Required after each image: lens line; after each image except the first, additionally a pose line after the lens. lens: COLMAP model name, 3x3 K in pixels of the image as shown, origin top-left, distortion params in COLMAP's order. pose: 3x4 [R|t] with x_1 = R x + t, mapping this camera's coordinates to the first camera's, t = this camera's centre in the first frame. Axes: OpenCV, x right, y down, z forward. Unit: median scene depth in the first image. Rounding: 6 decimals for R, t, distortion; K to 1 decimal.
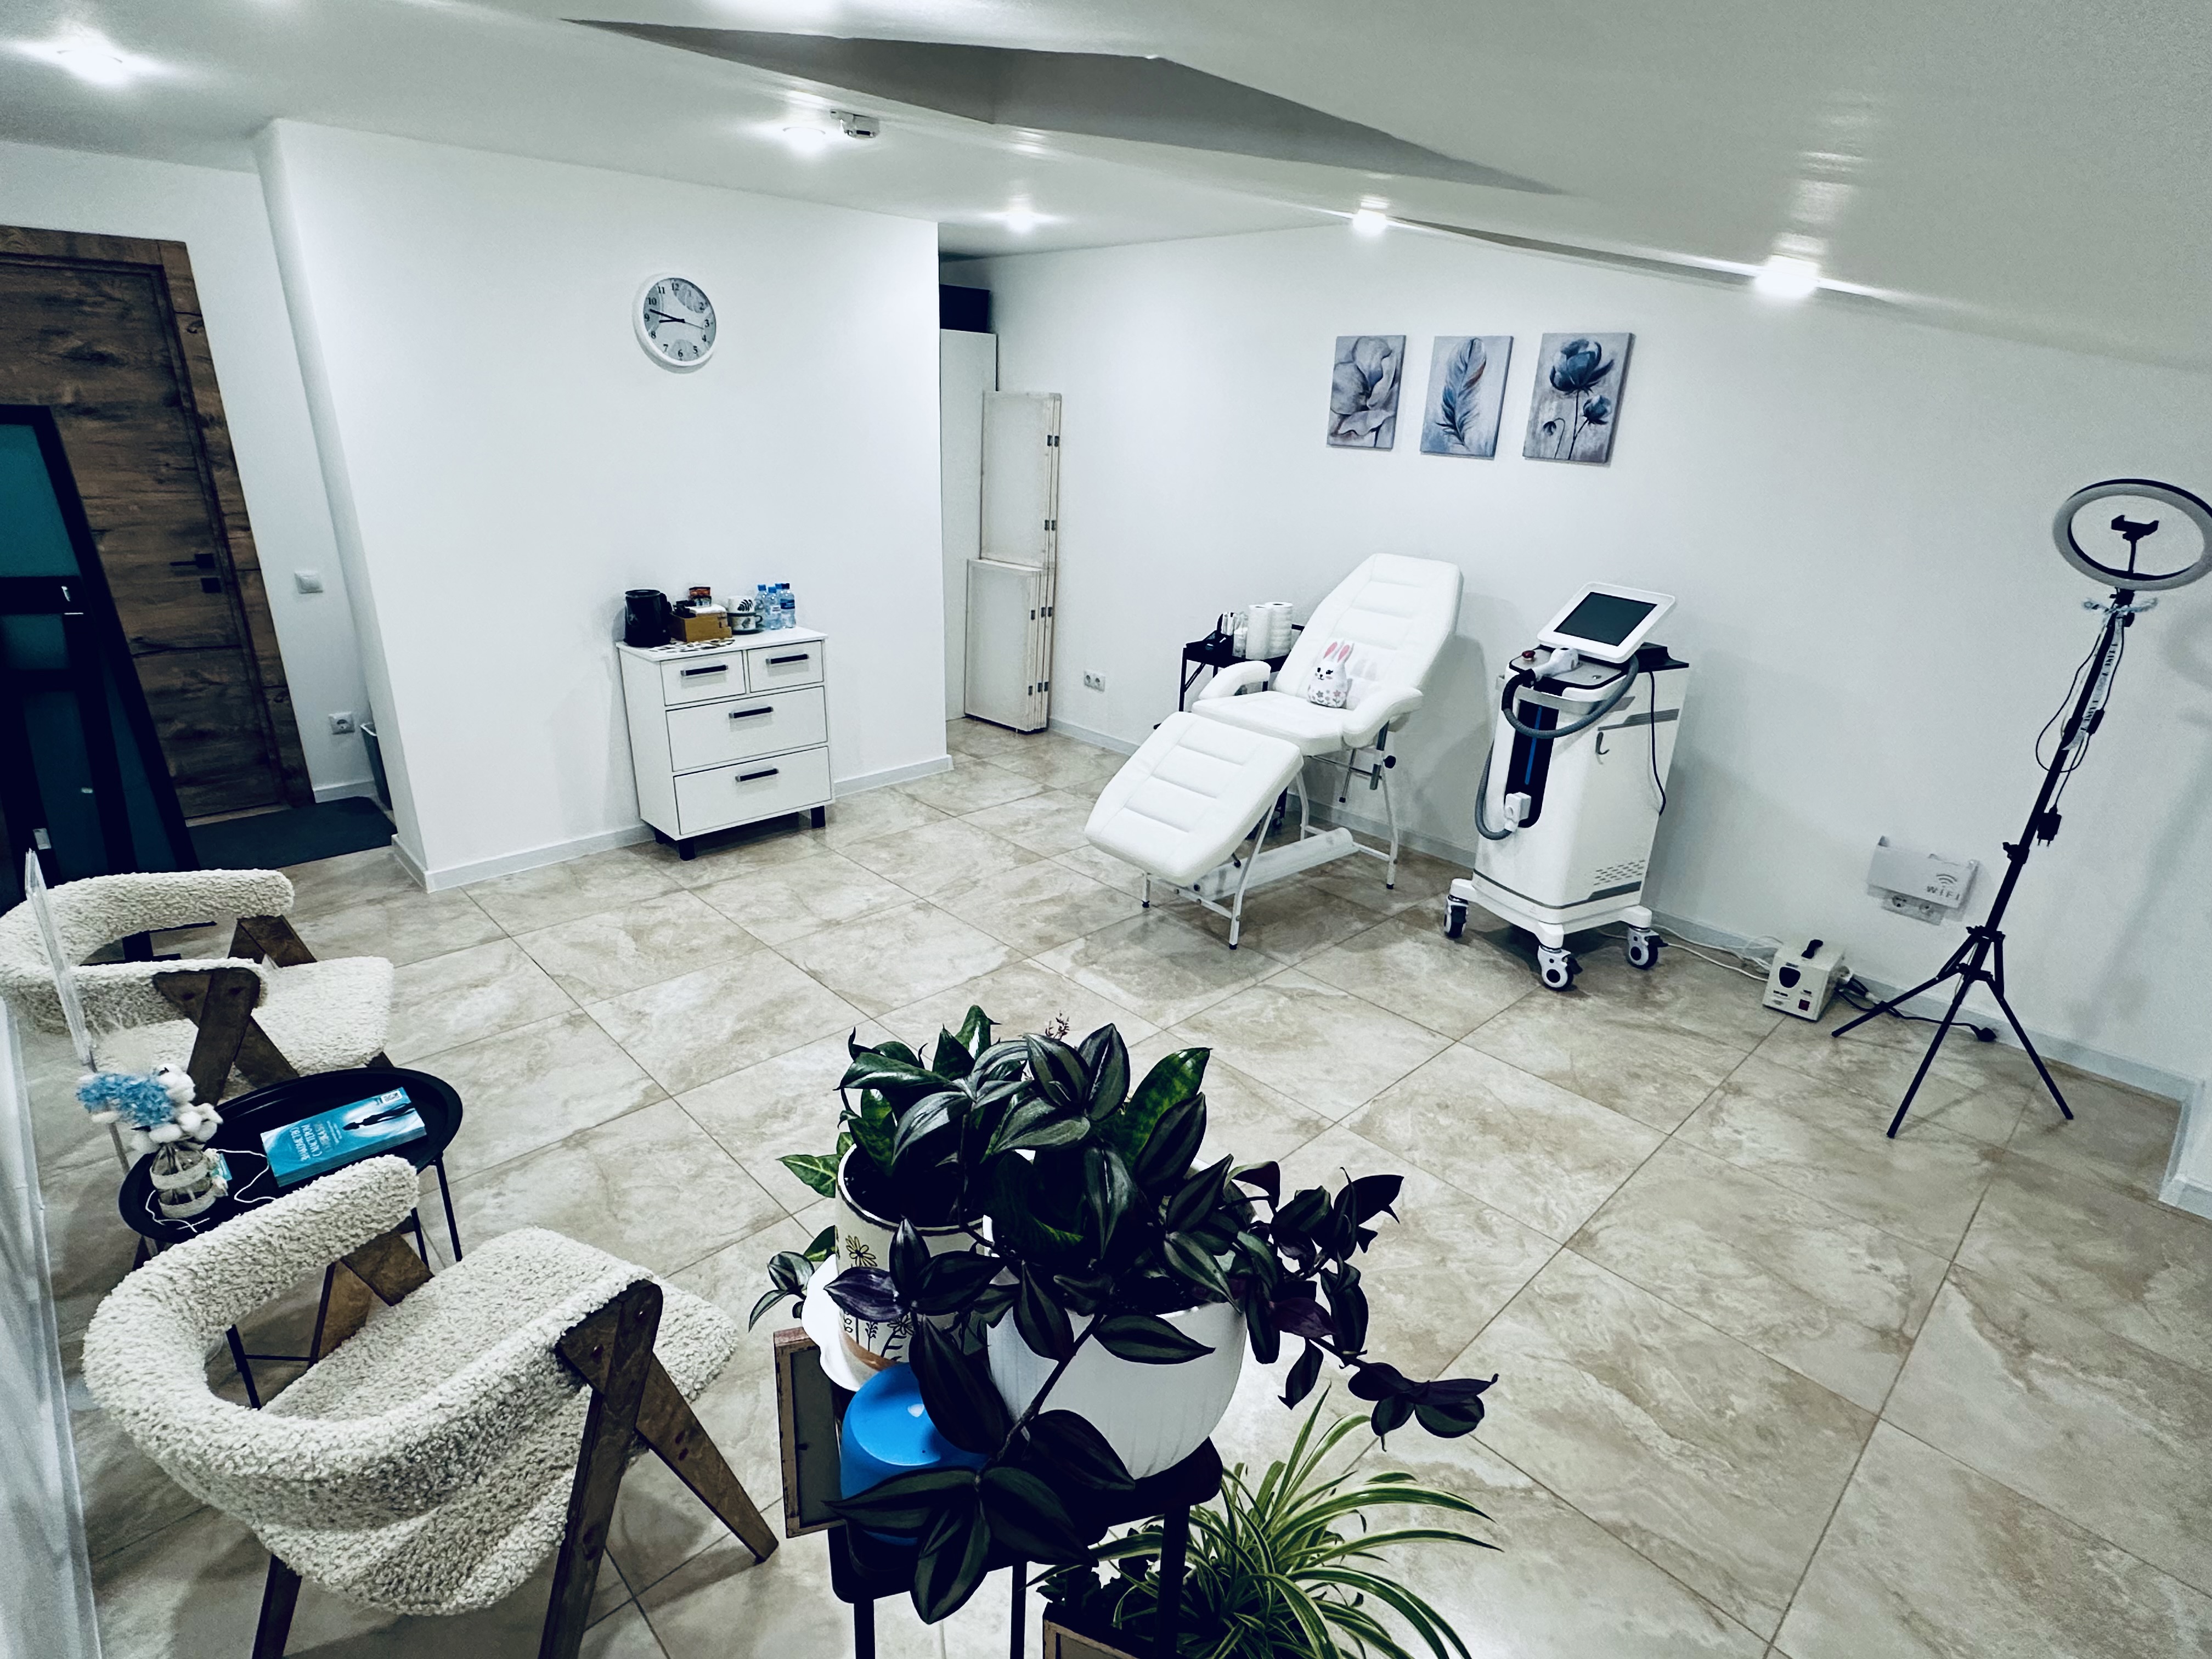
lens RADIAL K [[1111.1, 0, 1089.0], [0, 1111.1, 818.6], [0, 0, 1]] dist [-0.001458, -0.000024]
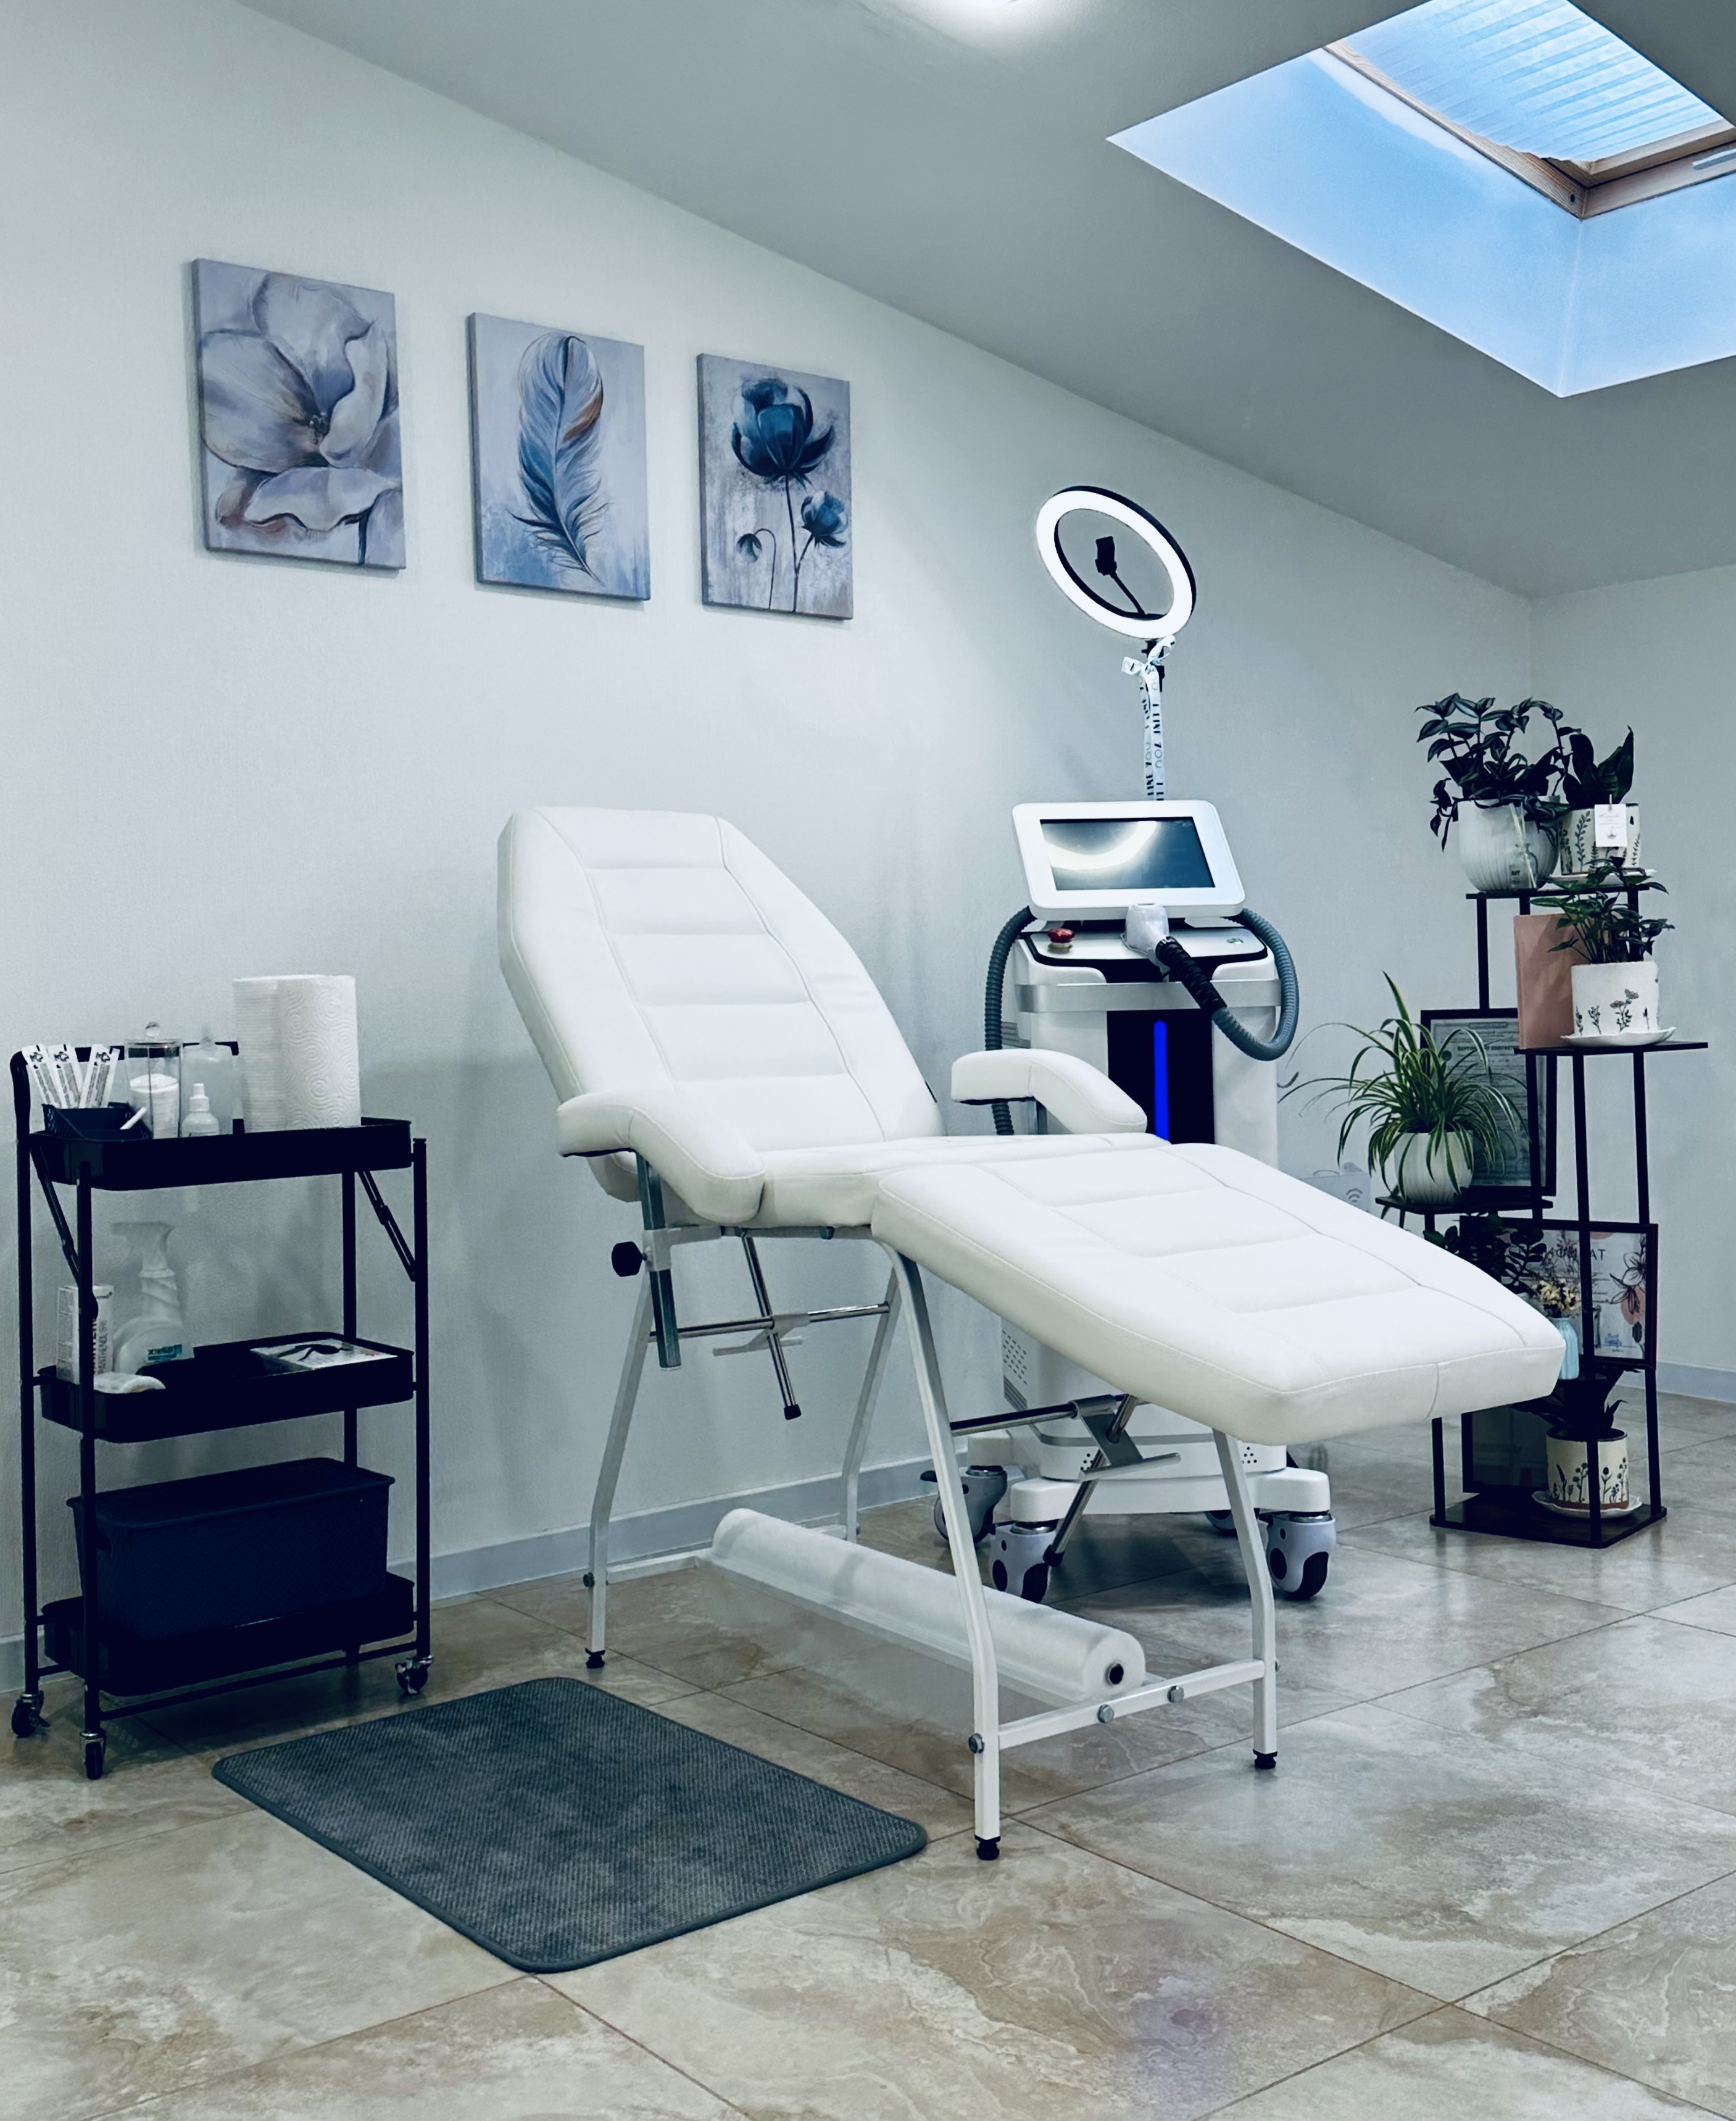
lens RADIAL K [[2331.8, 0, 880.7], [0, 2331.8, 1052.8], [0, 0, 1]] dist [0.072646, 0.000000]
pose [[0.100993, -0.055014, 0.993365, -0.569982], [0.373621, 0.927485, 0.013381, -0.136342], [-0.922067, 0.369791, 0.114224, 0.877934]]
